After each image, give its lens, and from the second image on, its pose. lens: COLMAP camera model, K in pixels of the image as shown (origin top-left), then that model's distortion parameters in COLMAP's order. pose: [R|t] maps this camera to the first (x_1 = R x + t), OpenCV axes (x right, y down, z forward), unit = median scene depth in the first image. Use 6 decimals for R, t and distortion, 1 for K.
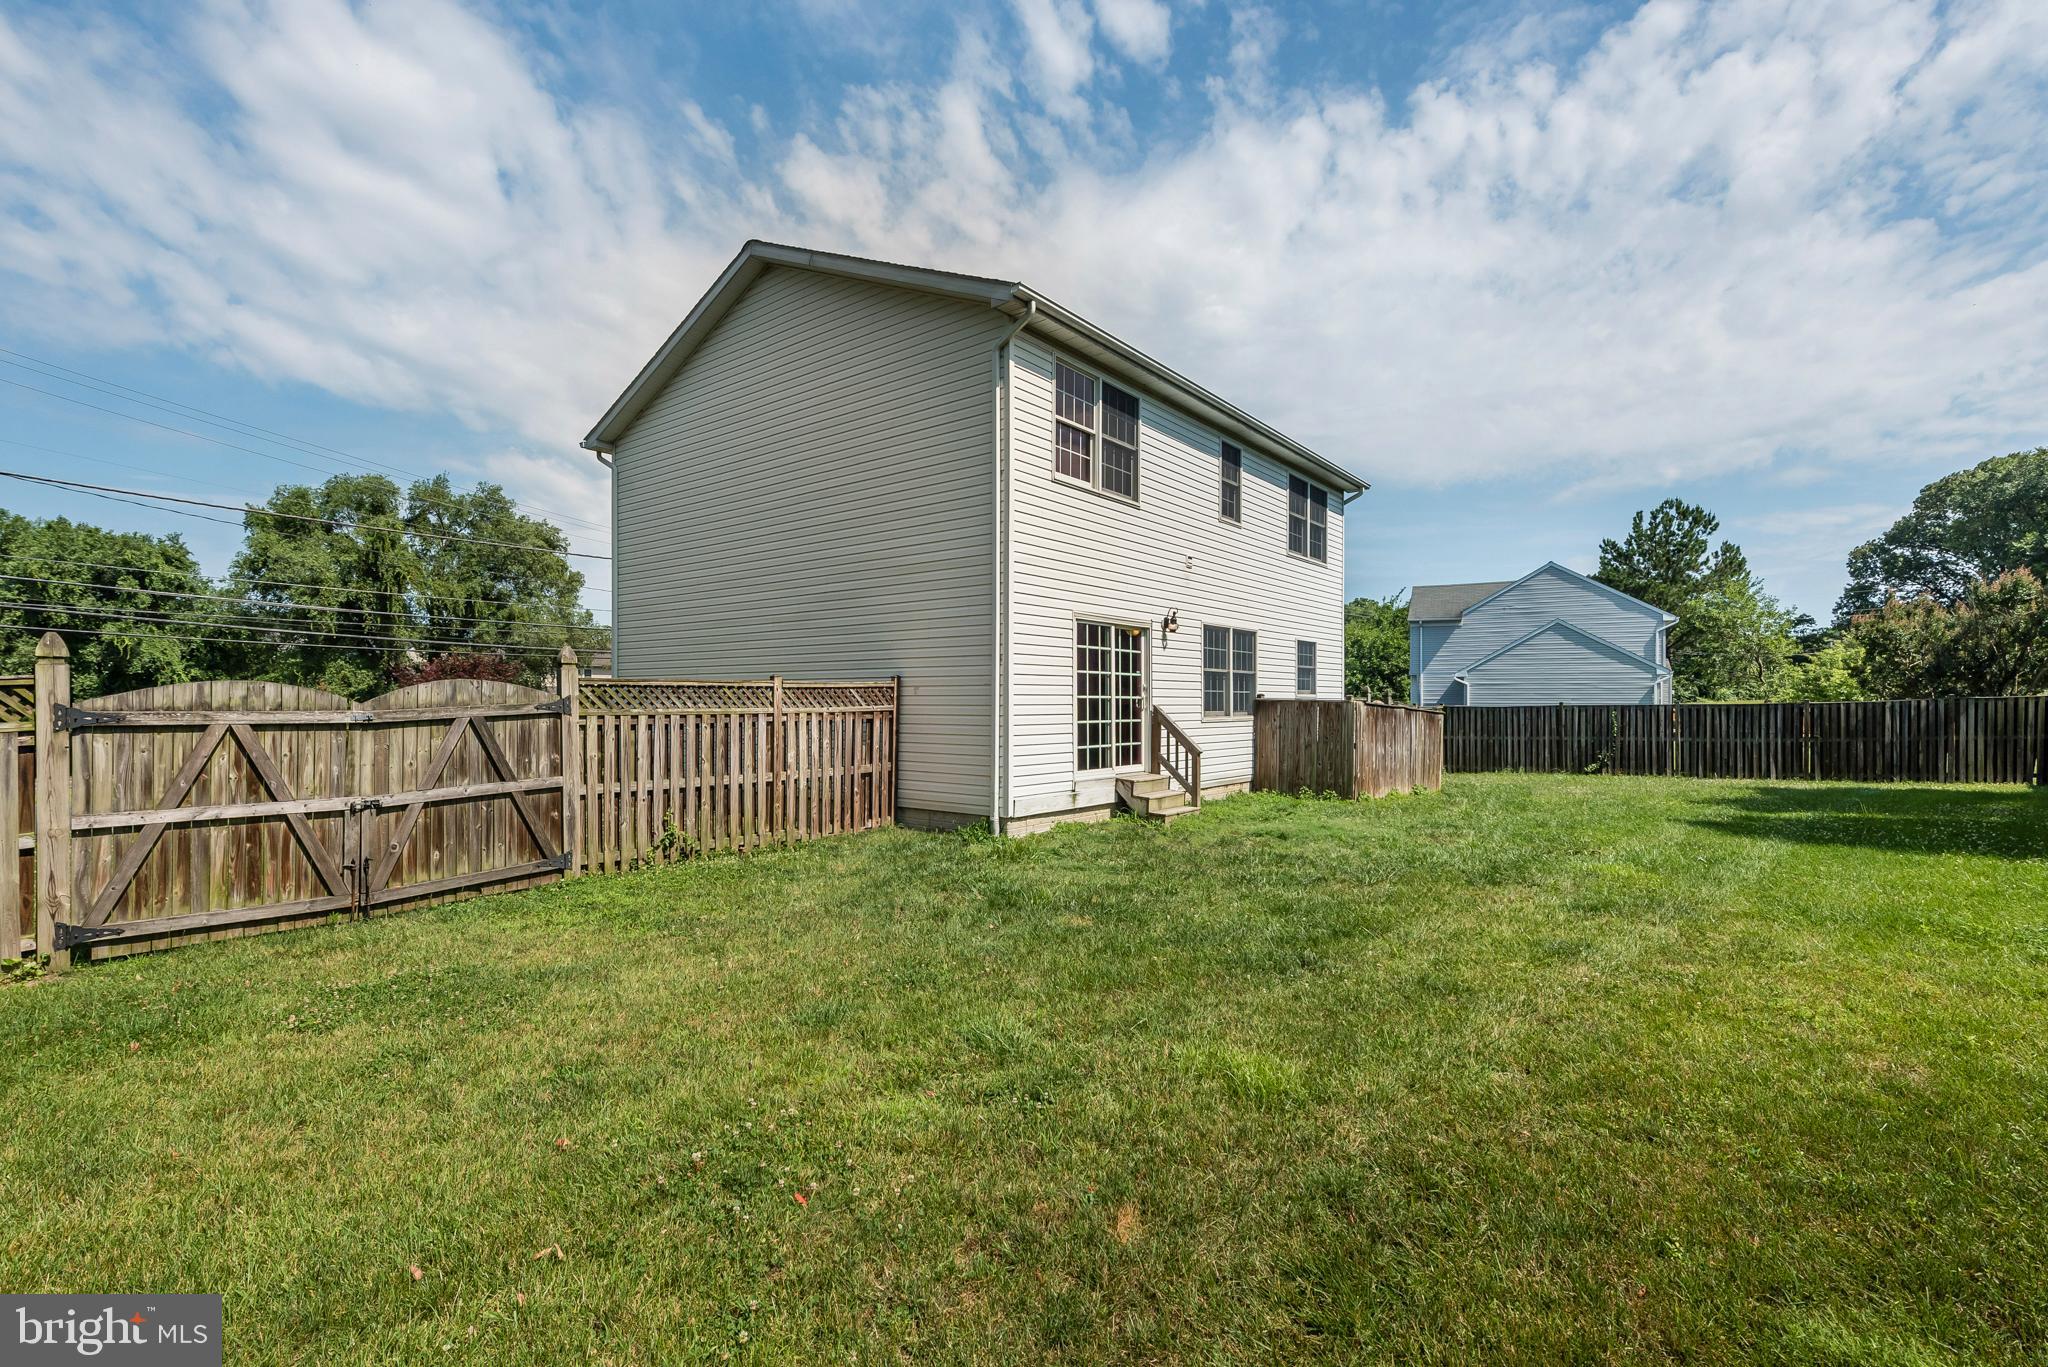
lens RADIAL K [[949.9, 0, 1033.7], [0, 949.9, 708.7], [0, 0, 1]] dist [0.001585, 0.000053]
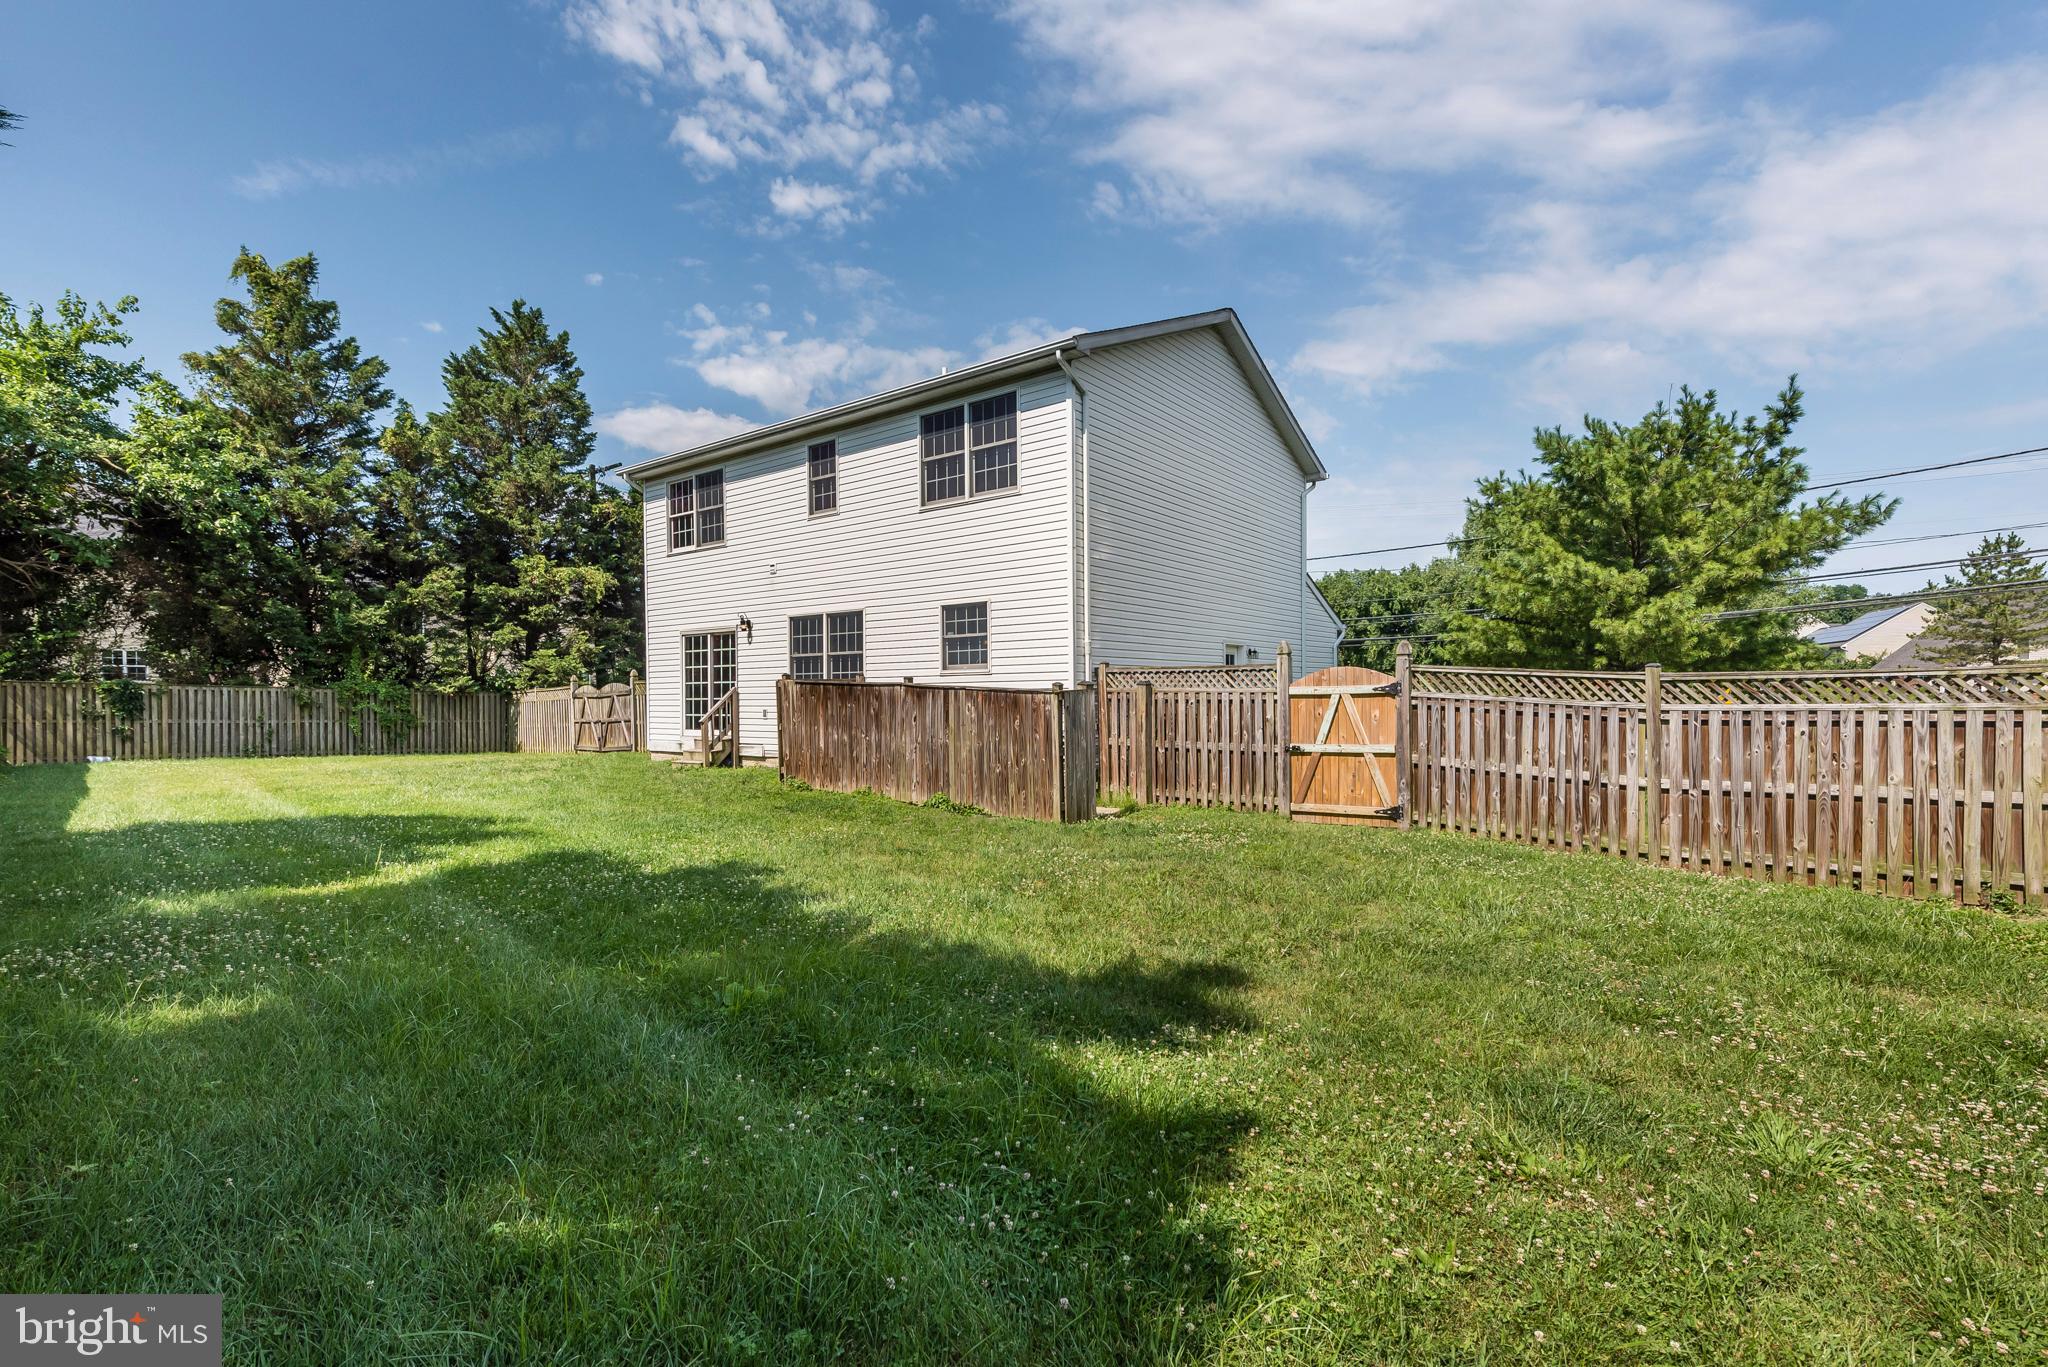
lens RADIAL K [[949.9, 0, 1033.7], [0, 949.9, 708.7], [0, 0, 1]] dist [0.001585, 0.000053]
pose [[-0.014728, 0.013867, -0.999795, 1.634847], [0.004095, 0.999896, 0.013808, 0.010869], [0.999883, -0.003891, -0.014783, 1.602268]]
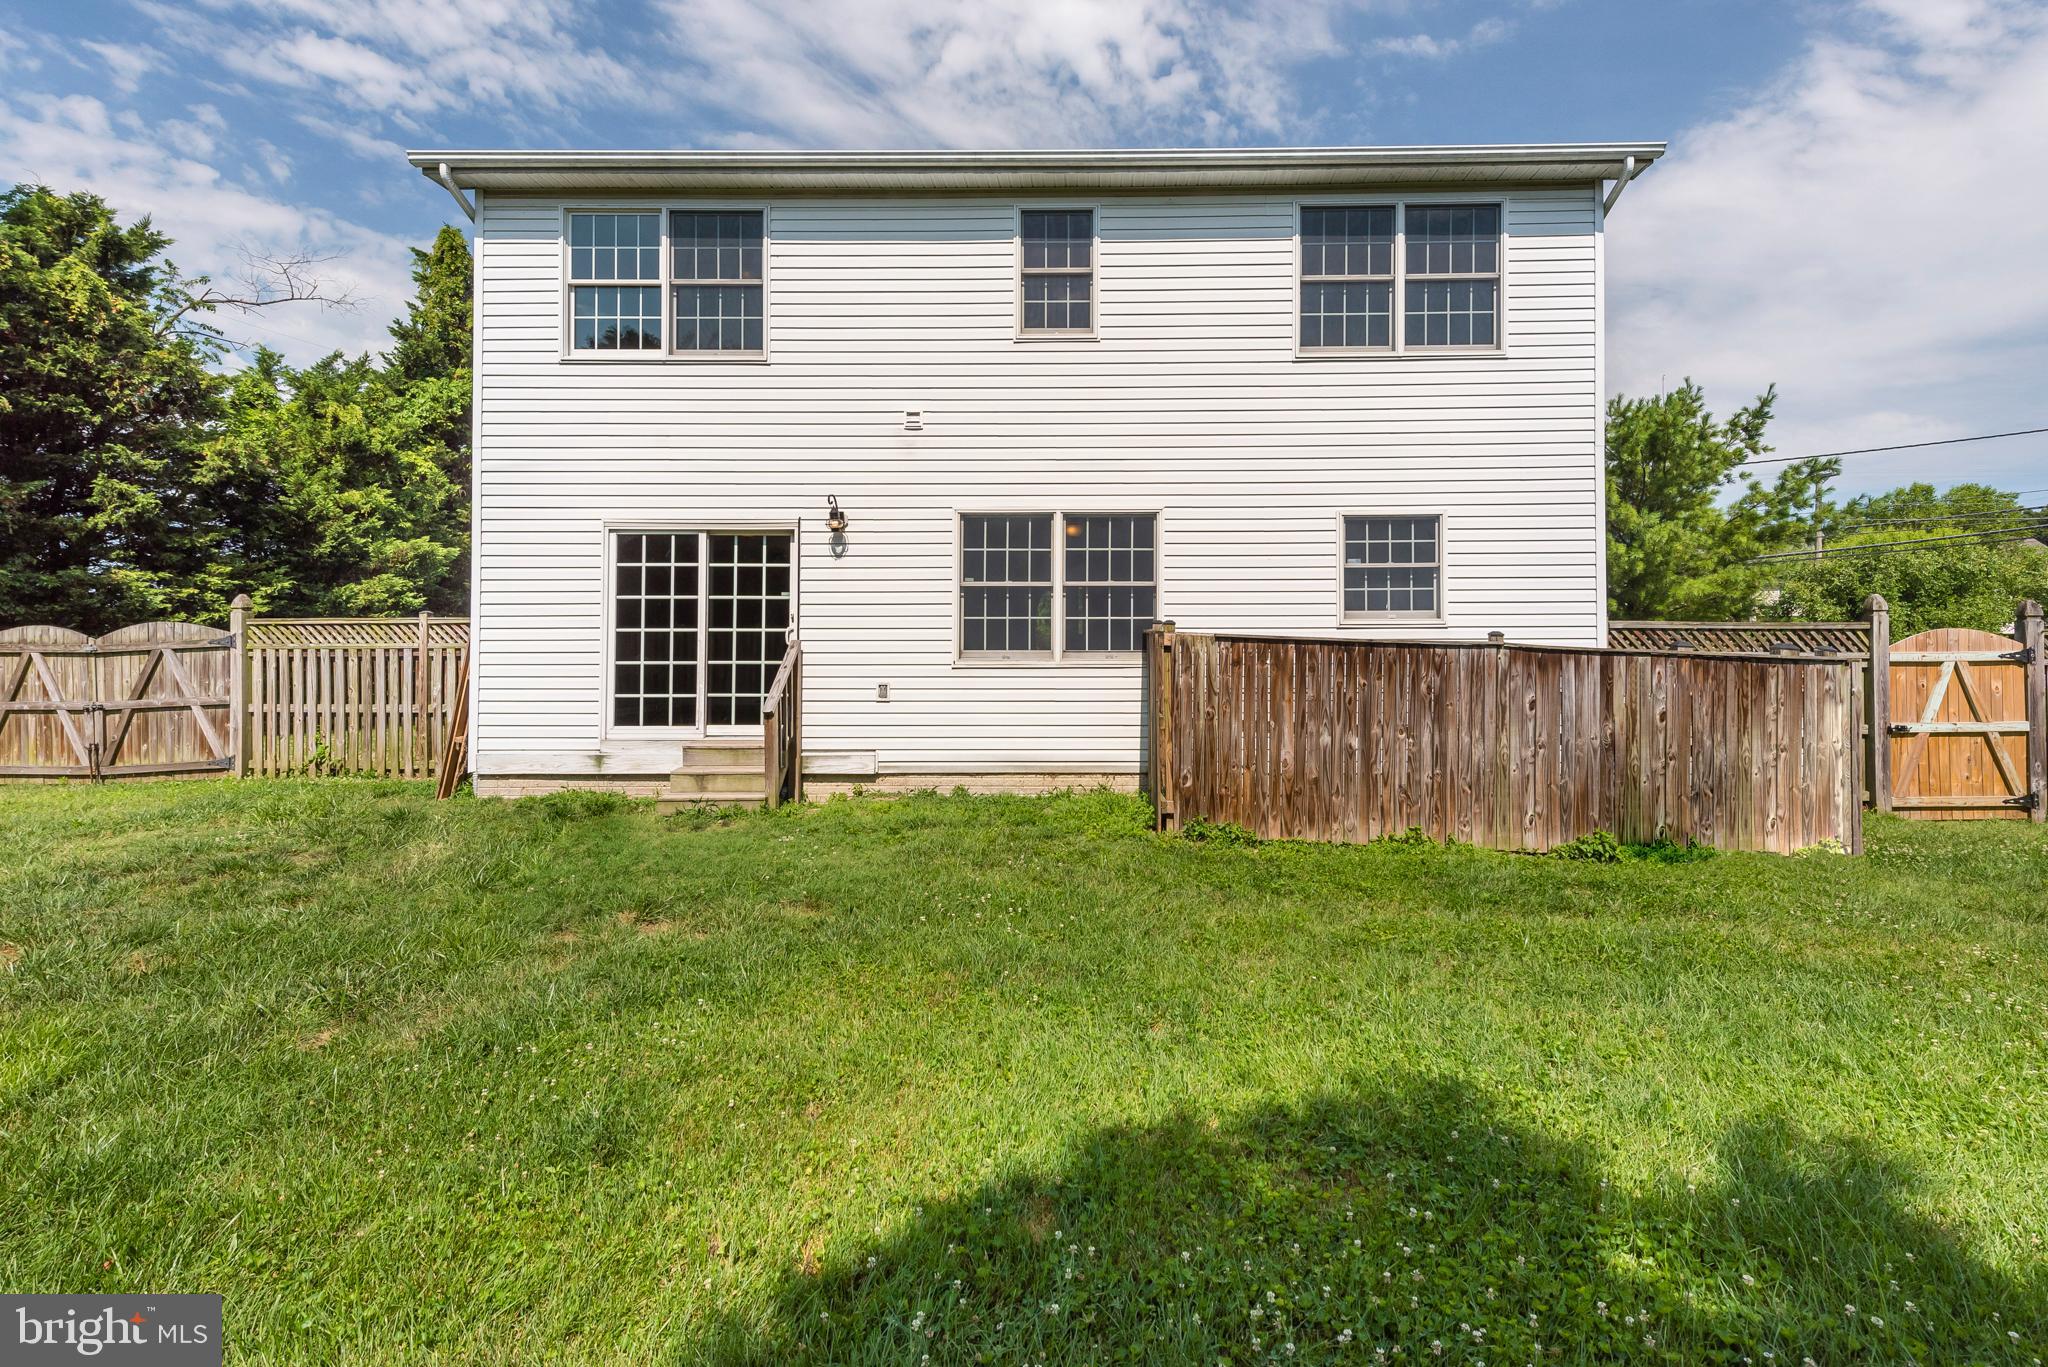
lens RADIAL K [[1020.6, 0, 1027.3], [0, 1020.6, 618.4], [0, 0, 1]] dist [0.001887, -0.000364]
pose [[0.588864, -0.013550, -0.808118, 0.912465], [-0.002209, 0.999829, -0.018374, -0.007645], [0.808229, 0.012605, 0.588734, 0.774509]]
